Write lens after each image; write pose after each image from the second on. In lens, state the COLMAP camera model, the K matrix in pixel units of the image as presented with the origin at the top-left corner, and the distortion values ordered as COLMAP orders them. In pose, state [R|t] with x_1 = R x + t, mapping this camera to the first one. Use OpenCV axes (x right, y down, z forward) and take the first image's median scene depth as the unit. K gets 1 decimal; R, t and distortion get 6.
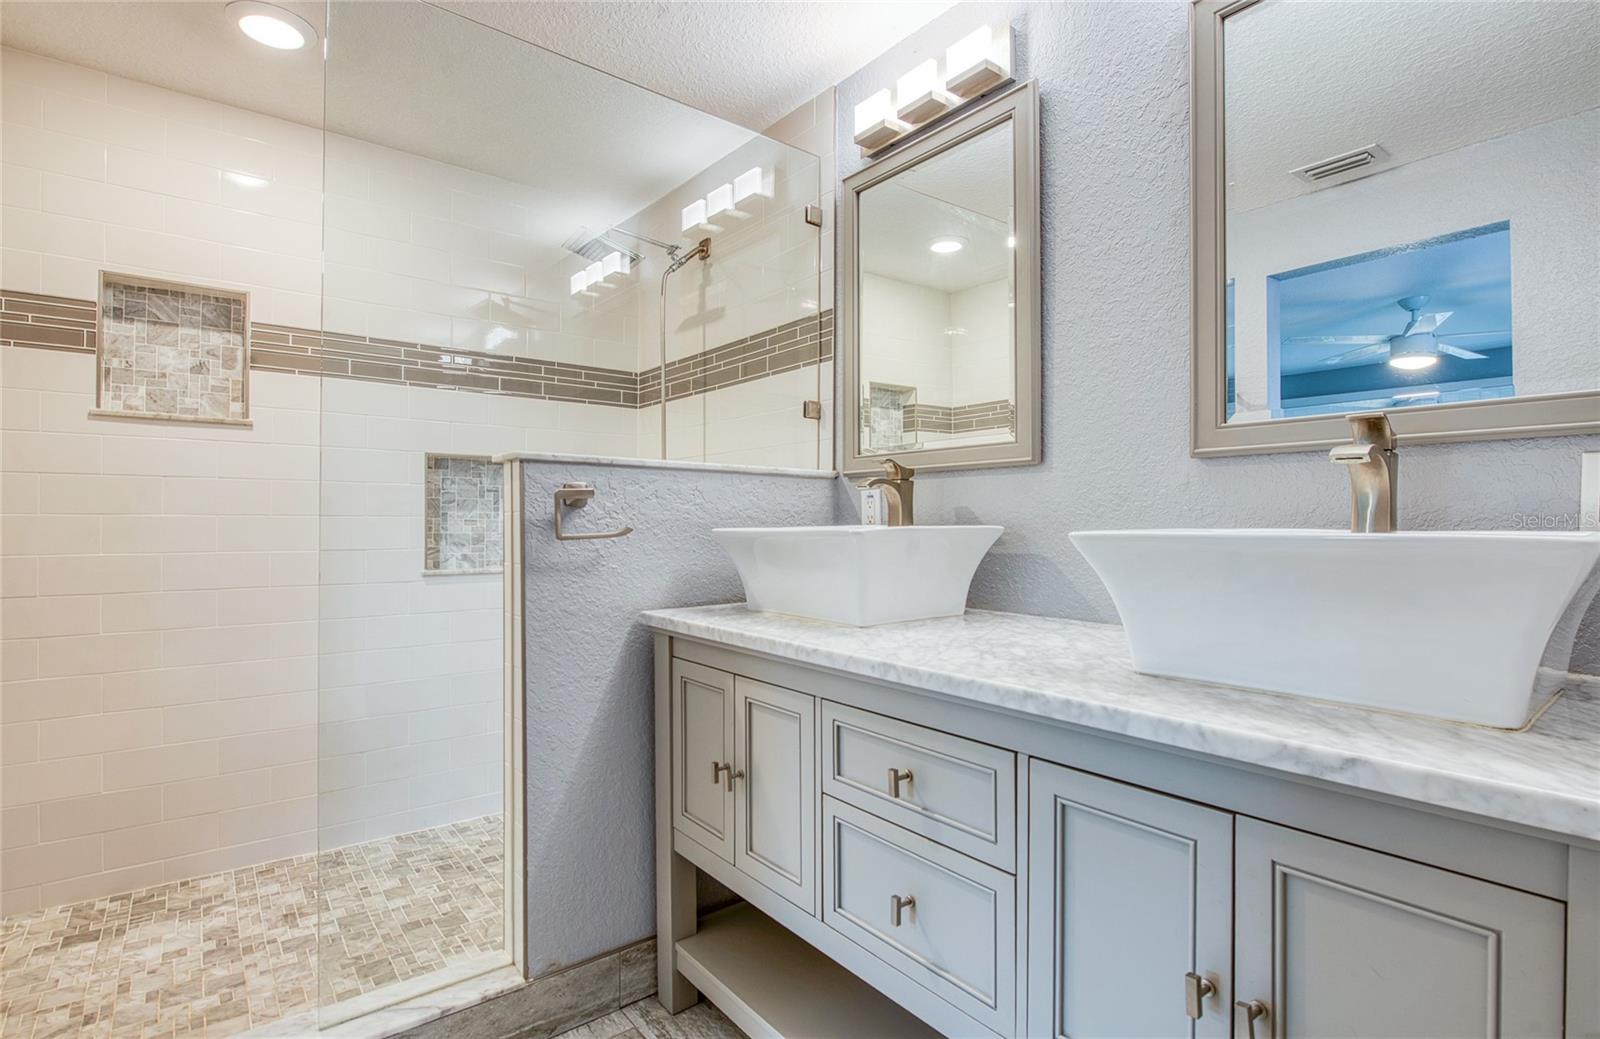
lens RADIAL K [[742.2, 0, 807.7], [0, 742.2, 520.3], [0, 0, 1]] dist [-0.012702, -0.002293]
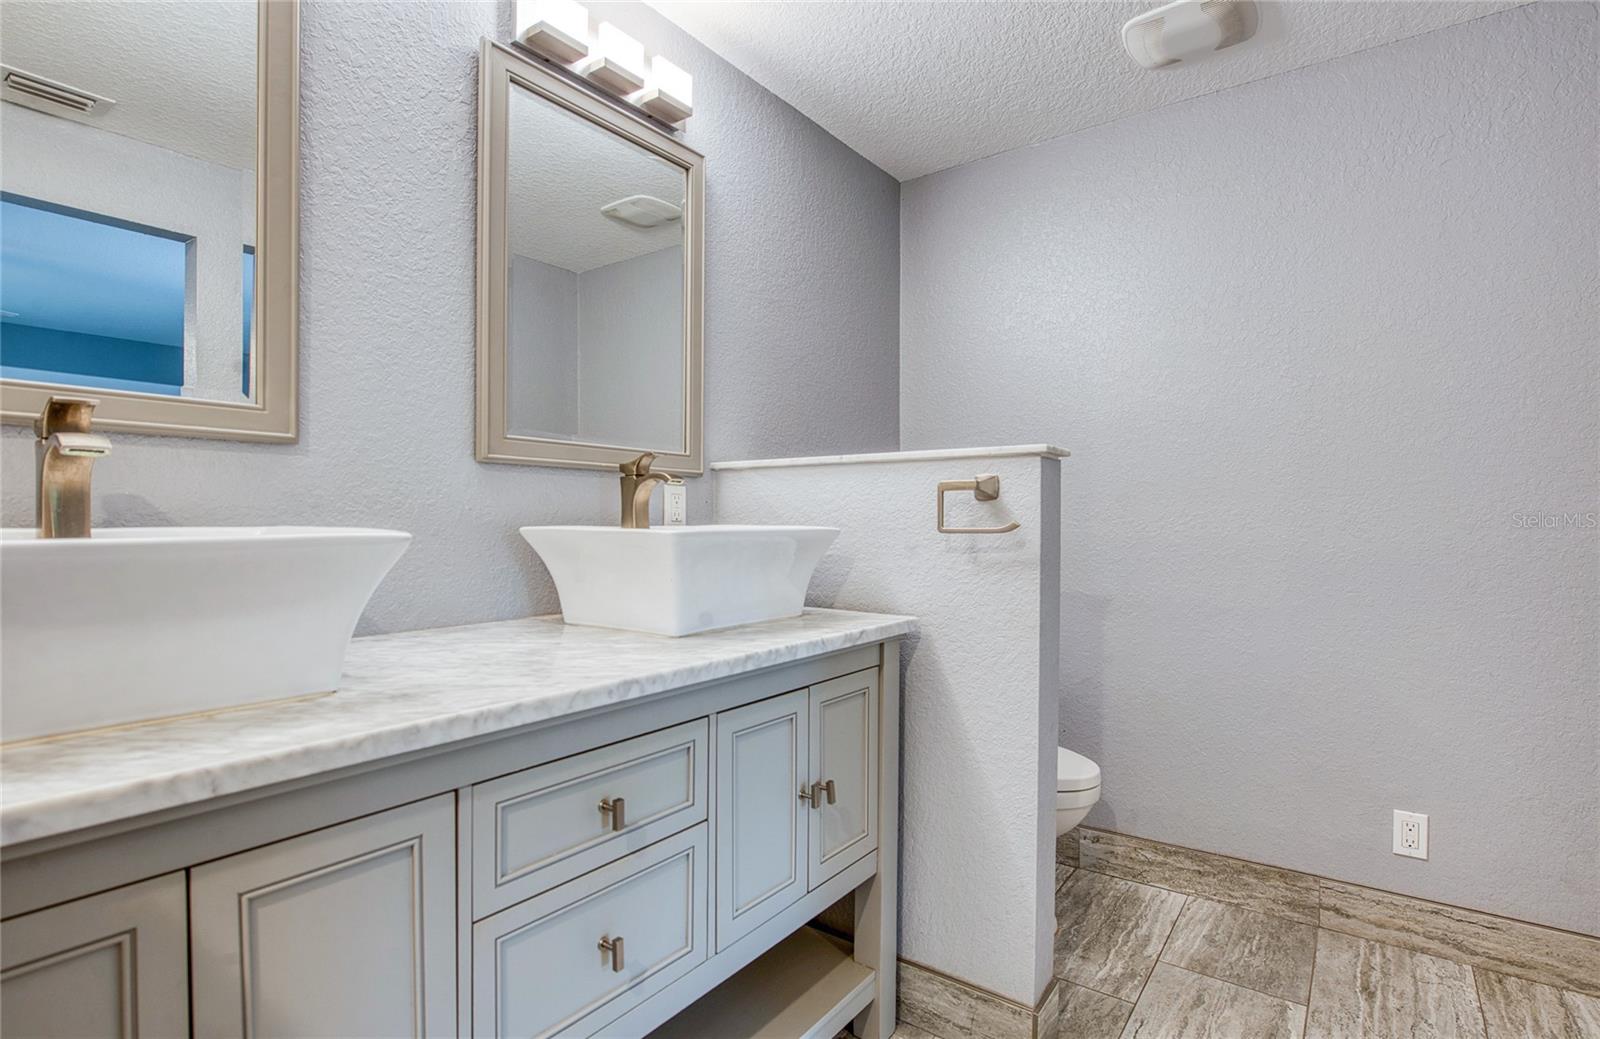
lens RADIAL K [[742.2, 0, 808.6], [0, 742.2, 524.9], [0, 0, 1]] dist [-0.012702, -0.002293]
pose [[-0.238182, -0.007016, 0.971195, -0.820258], [-0.007941, 0.999955, 0.005276, -0.002298], [-0.971188, -0.006455, -0.238227, 1.009610]]
